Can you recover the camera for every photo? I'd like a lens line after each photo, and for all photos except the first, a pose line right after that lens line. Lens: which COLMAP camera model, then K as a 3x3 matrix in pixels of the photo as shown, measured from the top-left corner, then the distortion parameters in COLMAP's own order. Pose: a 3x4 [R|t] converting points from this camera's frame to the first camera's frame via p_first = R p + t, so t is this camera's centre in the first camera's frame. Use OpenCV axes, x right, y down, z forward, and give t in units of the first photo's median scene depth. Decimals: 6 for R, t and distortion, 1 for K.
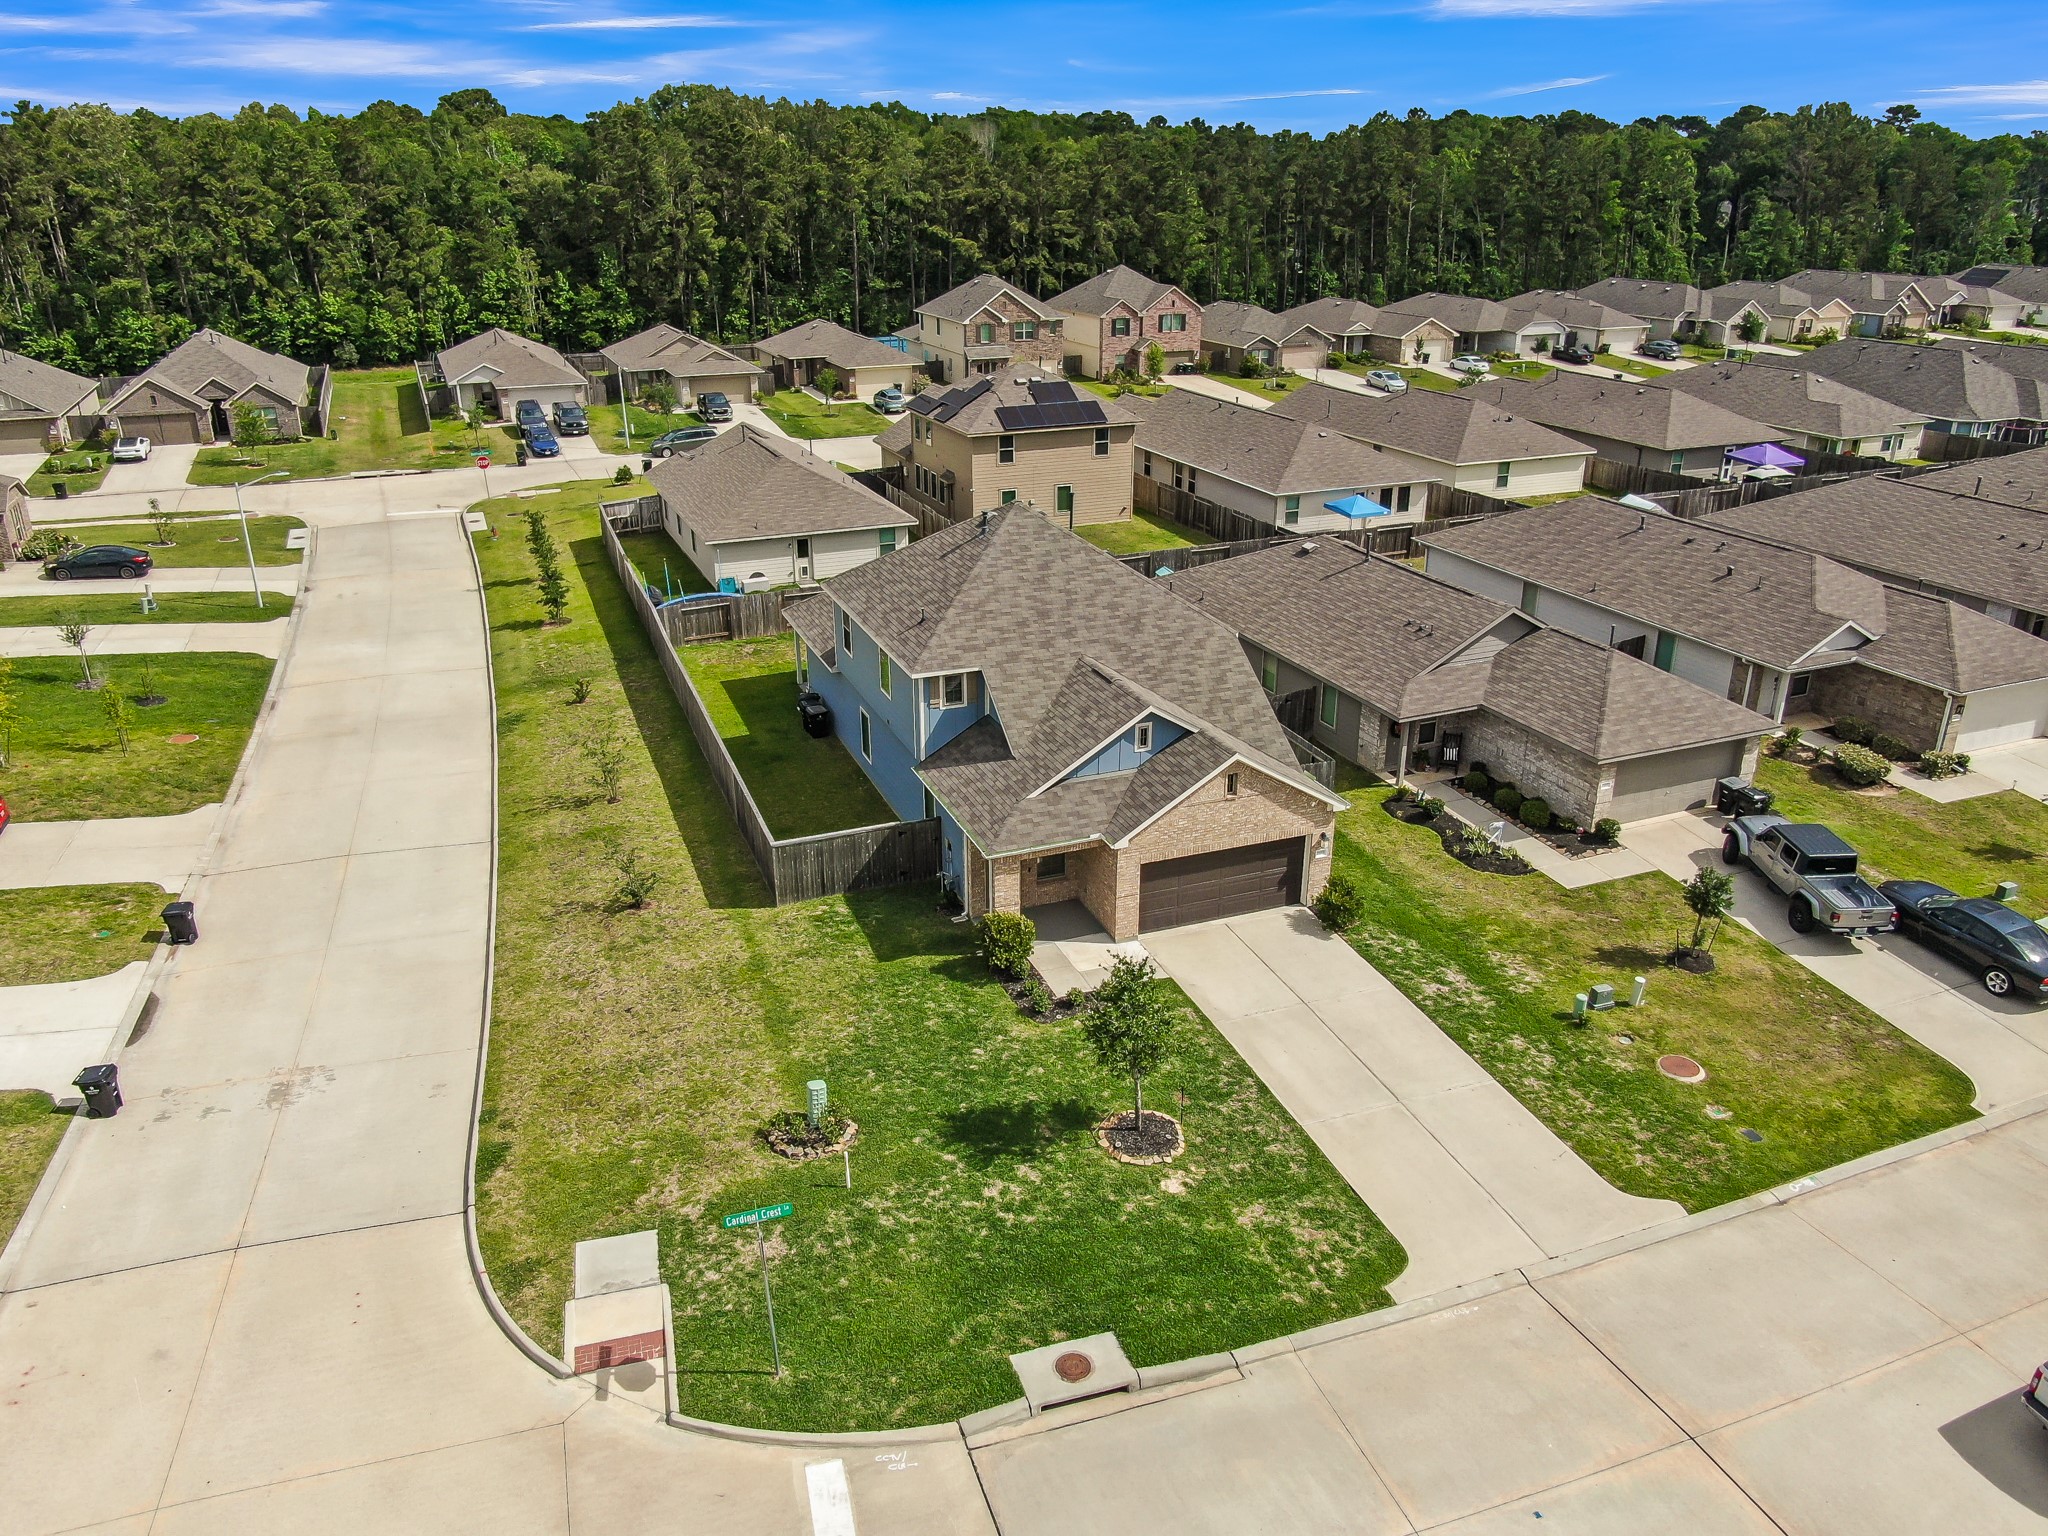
lens RADIAL K [[1475.9, 0, 1024.0], [0, 1475.9, 768.0], [0, 0, 1]] dist [-0.018522, 0.009001]
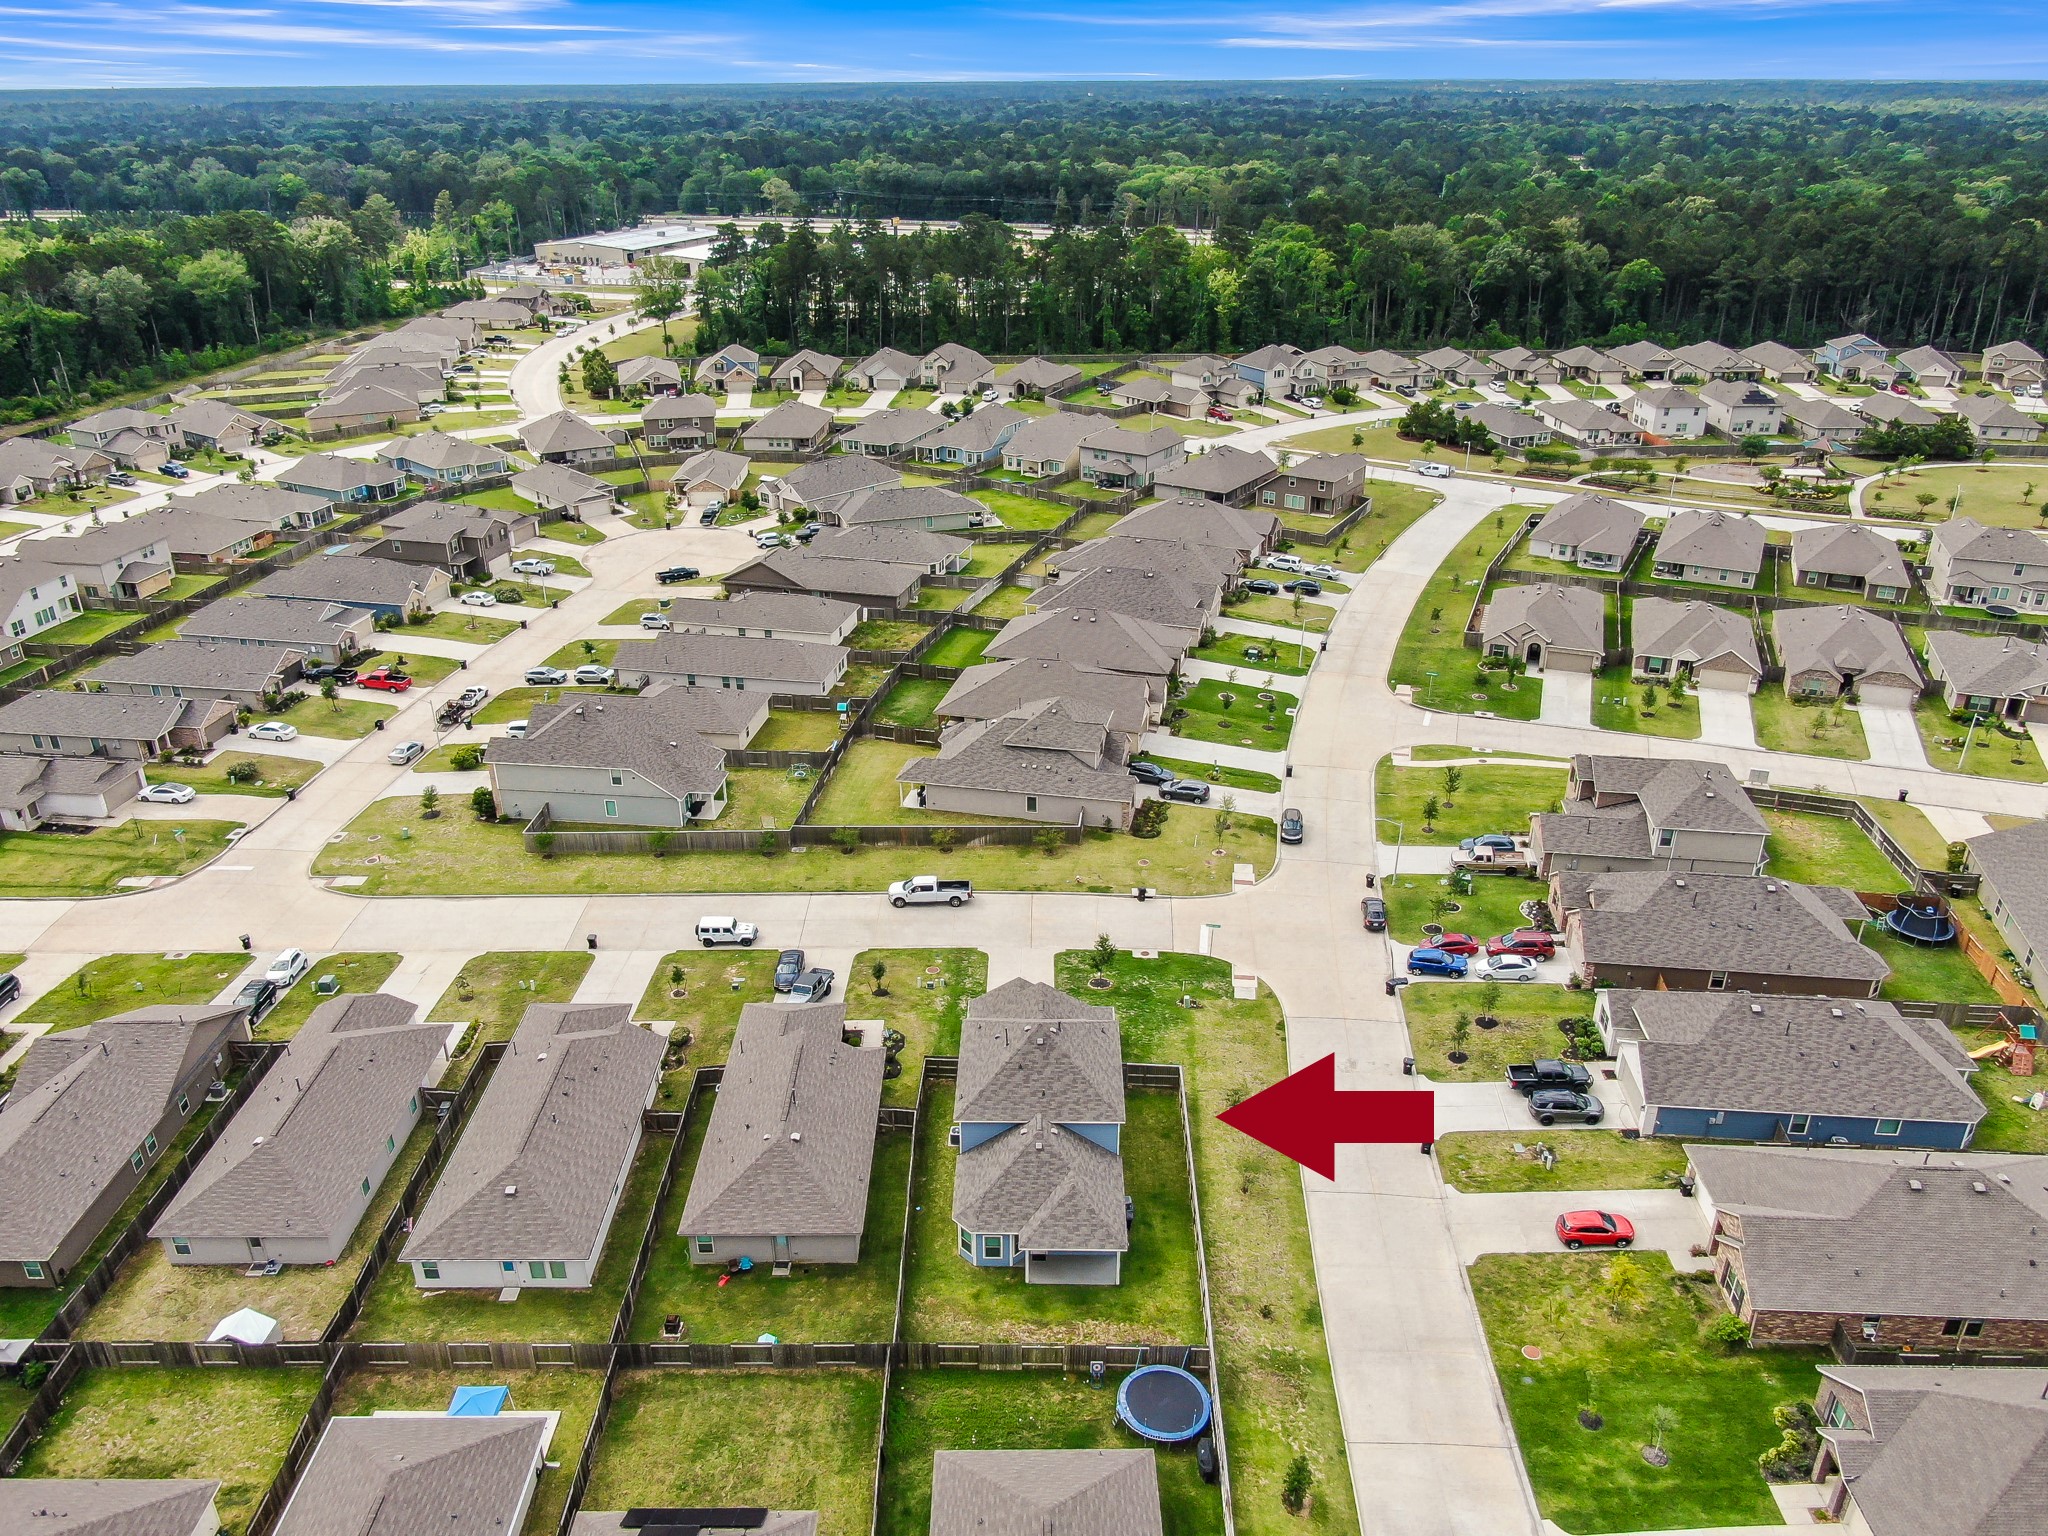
lens RADIAL K [[1475.9, 0, 1024.0], [0, 1475.9, 768.0], [0, 0, 1]] dist [-0.018522, 0.009001]
pose [[-0.925724, -0.157436, 0.343874, -0.701668], [0.146929, 0.688109, 0.710576, -2.096216], [-0.348493, 0.708322, -0.613867, 2.266154]]
